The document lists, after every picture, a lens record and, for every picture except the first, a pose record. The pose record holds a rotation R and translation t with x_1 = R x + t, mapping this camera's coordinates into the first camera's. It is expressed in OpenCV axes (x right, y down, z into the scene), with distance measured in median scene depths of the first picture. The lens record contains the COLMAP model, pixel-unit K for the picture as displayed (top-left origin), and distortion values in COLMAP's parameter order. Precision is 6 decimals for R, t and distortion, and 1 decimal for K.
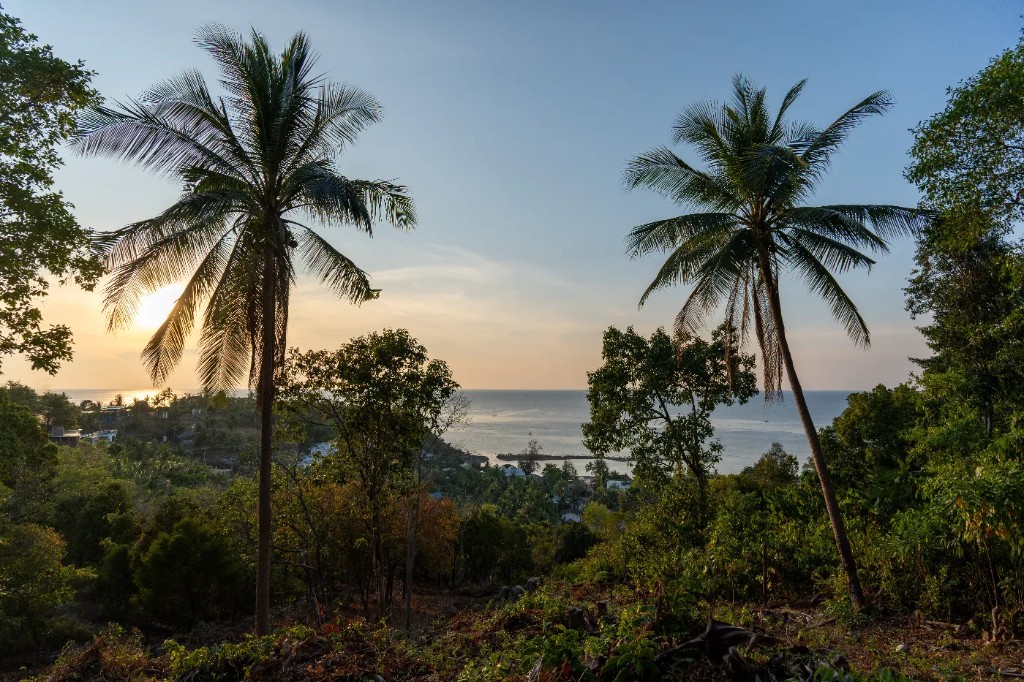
lens RADIAL K [[541.1, 0, 512.0], [0, 541.1, 341.0], [0, 0, 1]] dist [0.001870, 0.000082]
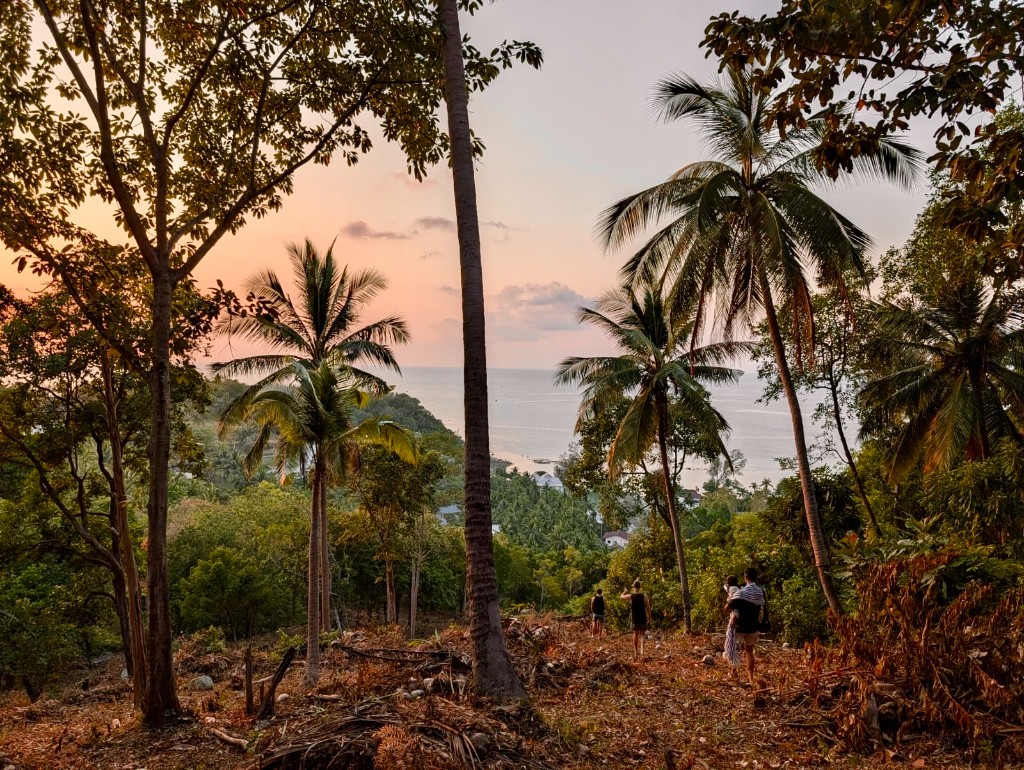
lens RADIAL K [[782.5, 0, 512.0], [0, 782.5, 385.0], [0, 0, 1]] dist [0.051161, -0.064436]
pose [[0.998542, 0.000157, -0.053973, 0.182324], [0.006443, 0.992498, 0.122091, -0.378205], [0.053588, -0.122261, 0.991050, -1.005990]]
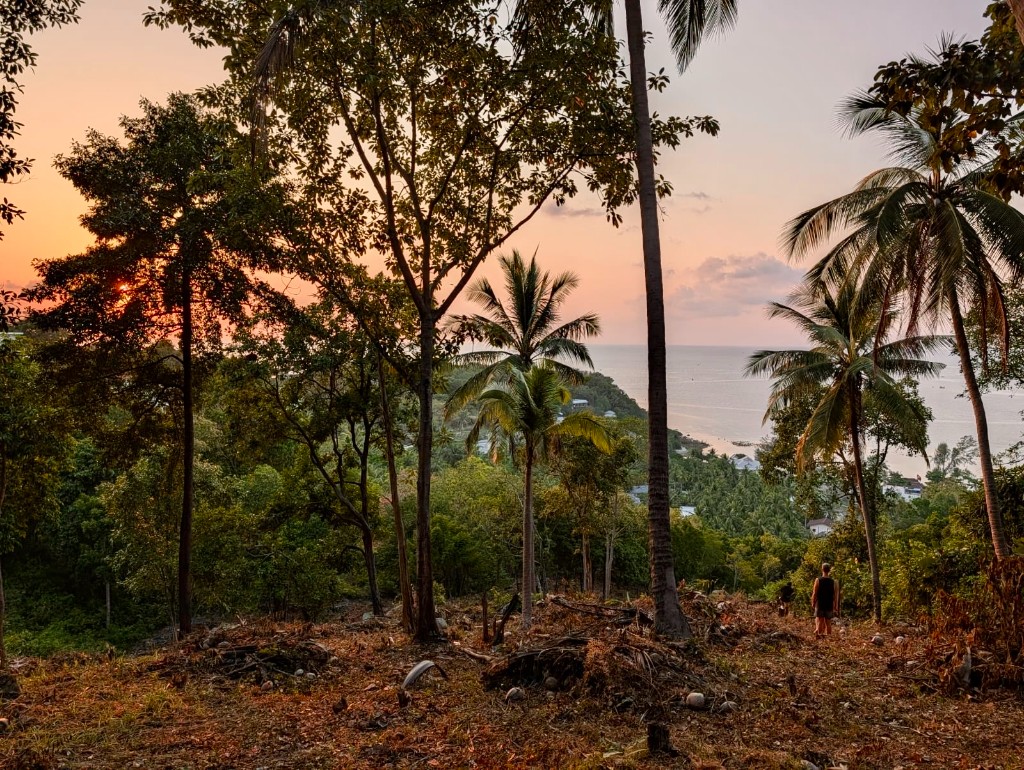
lens RADIAL K [[782.5, 0, 512.0], [0, 782.5, 385.0], [0, 0, 1]] dist [0.051161, -0.064436]
pose [[0.955048, 0.011474, -0.296229, 0.214328], [0.033081, 0.988885, 0.144958, -0.439778], [0.294599, -0.148241, 0.944053, -1.189470]]
